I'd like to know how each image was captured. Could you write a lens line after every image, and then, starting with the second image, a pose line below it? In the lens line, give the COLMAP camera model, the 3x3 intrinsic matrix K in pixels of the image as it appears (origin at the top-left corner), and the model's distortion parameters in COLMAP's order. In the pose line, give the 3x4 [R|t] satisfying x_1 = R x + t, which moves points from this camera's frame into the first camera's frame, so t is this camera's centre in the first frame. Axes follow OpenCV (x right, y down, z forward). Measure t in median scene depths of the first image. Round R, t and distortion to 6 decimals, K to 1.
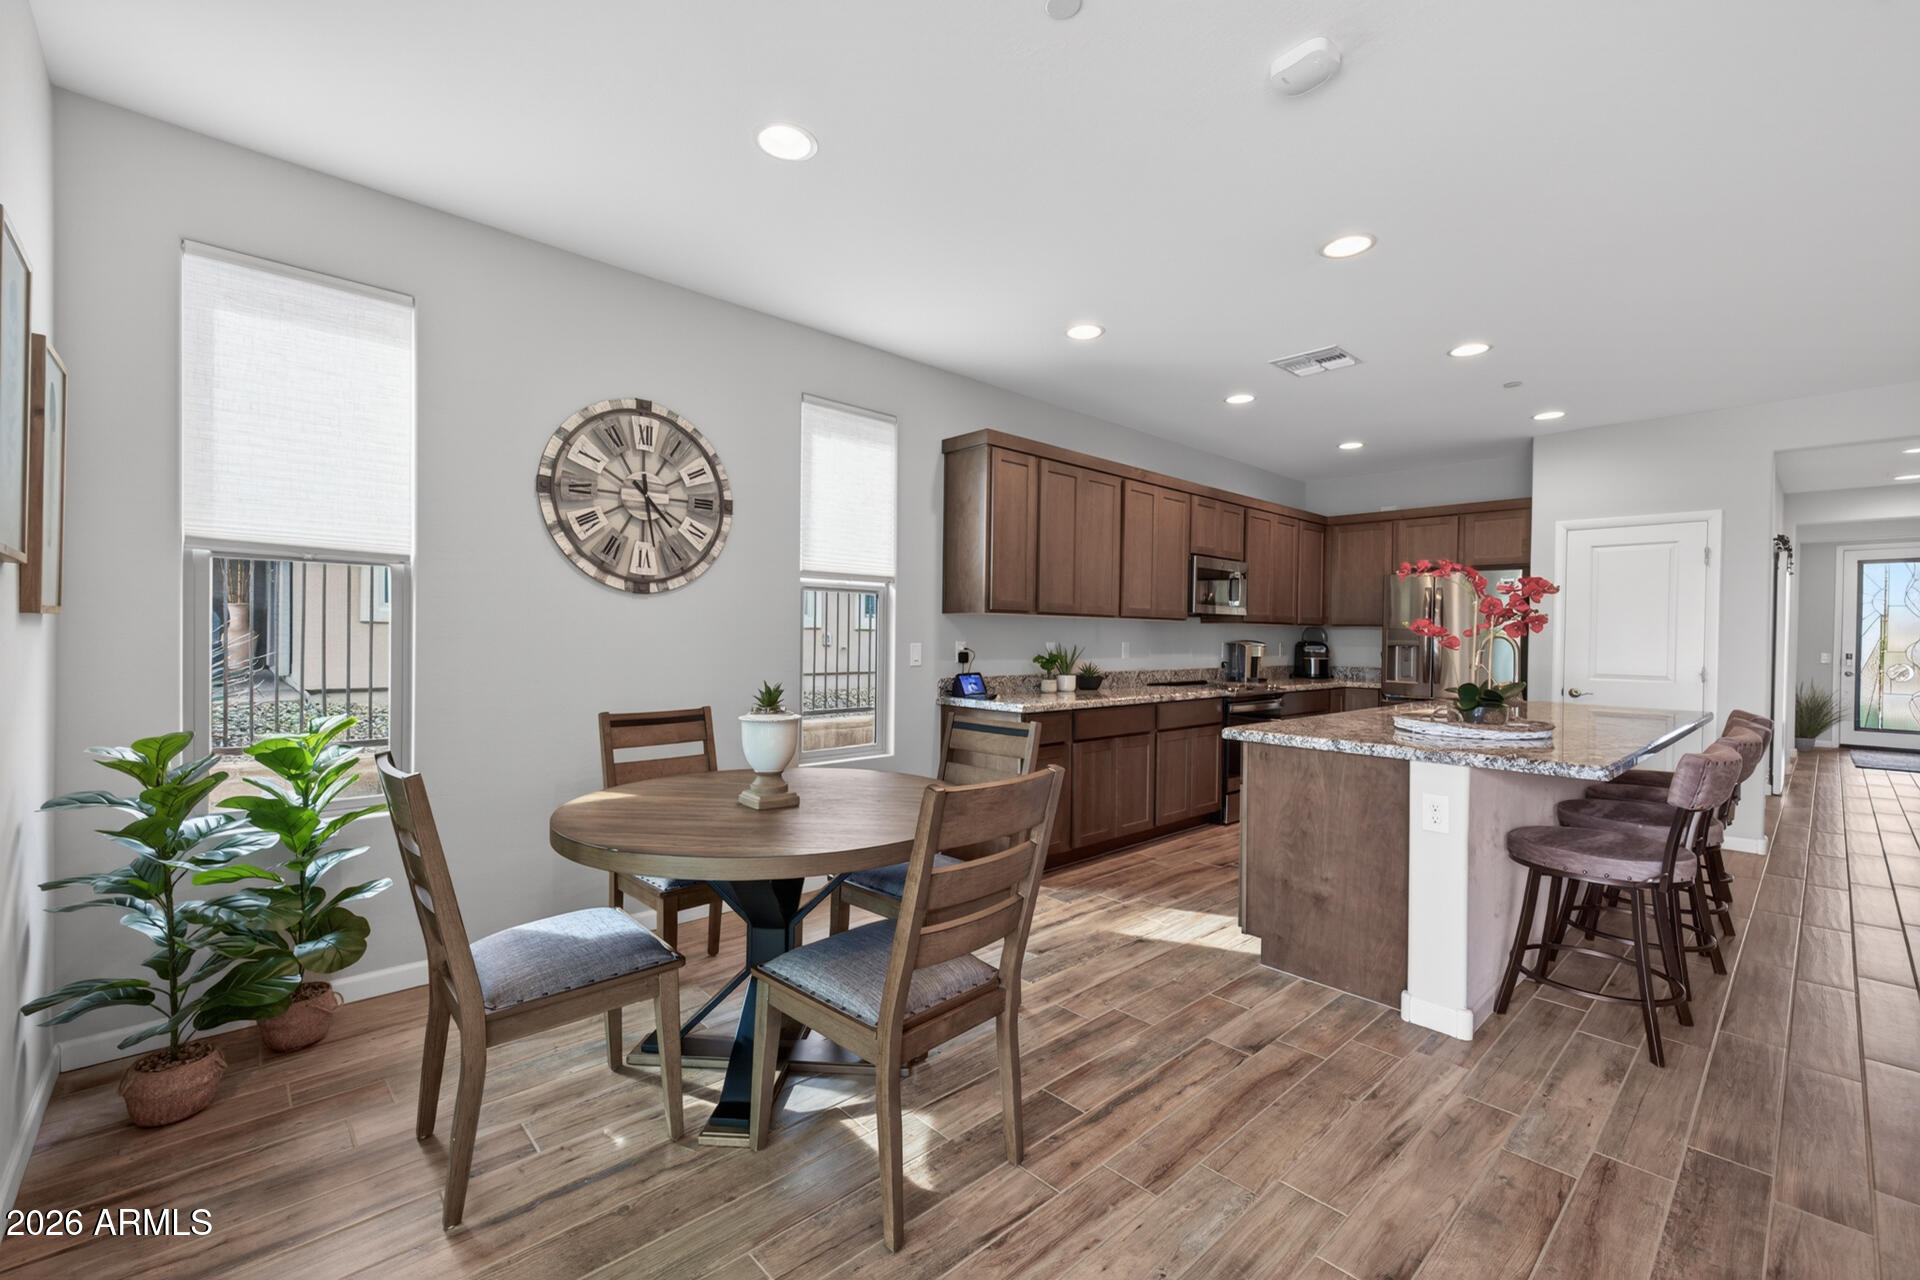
lens RADIAL K [[819.7, 0, 955.9], [0, 819.7, 644.1], [0, 0, 1]] dist [0.001894, -0.000308]
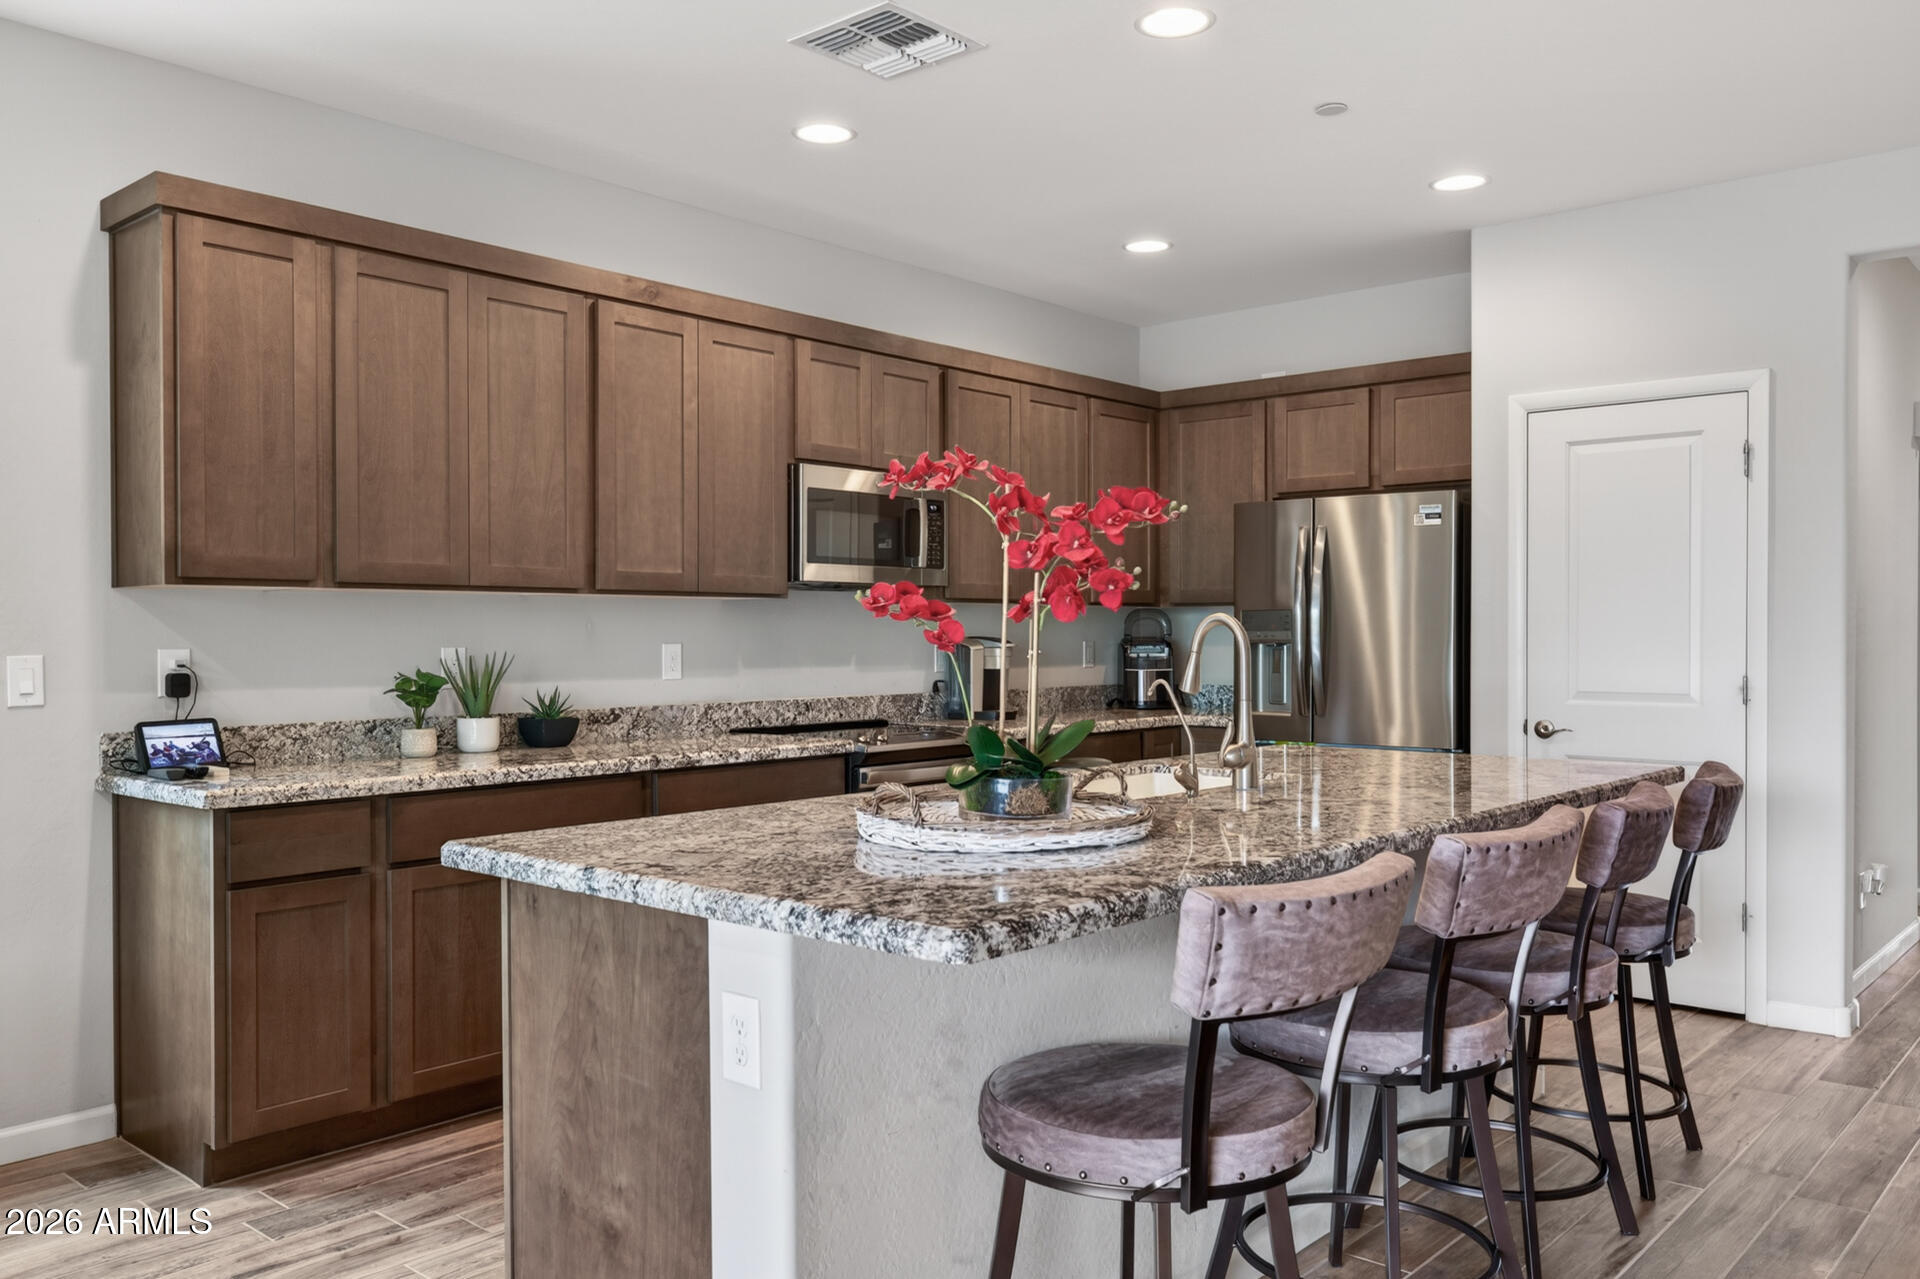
lens RADIAL K [[1524.0, 0, 970.6], [0, 1524.0, 643.1], [0, 0, 1]] dist [-0.007575, -0.002734]
pose [[0.993068, -0.016810, 0.116329, 0.320964], [0.017421, 0.999839, -0.004236, 0.004074], [-0.116239, 0.006233, 0.993202, 0.108539]]
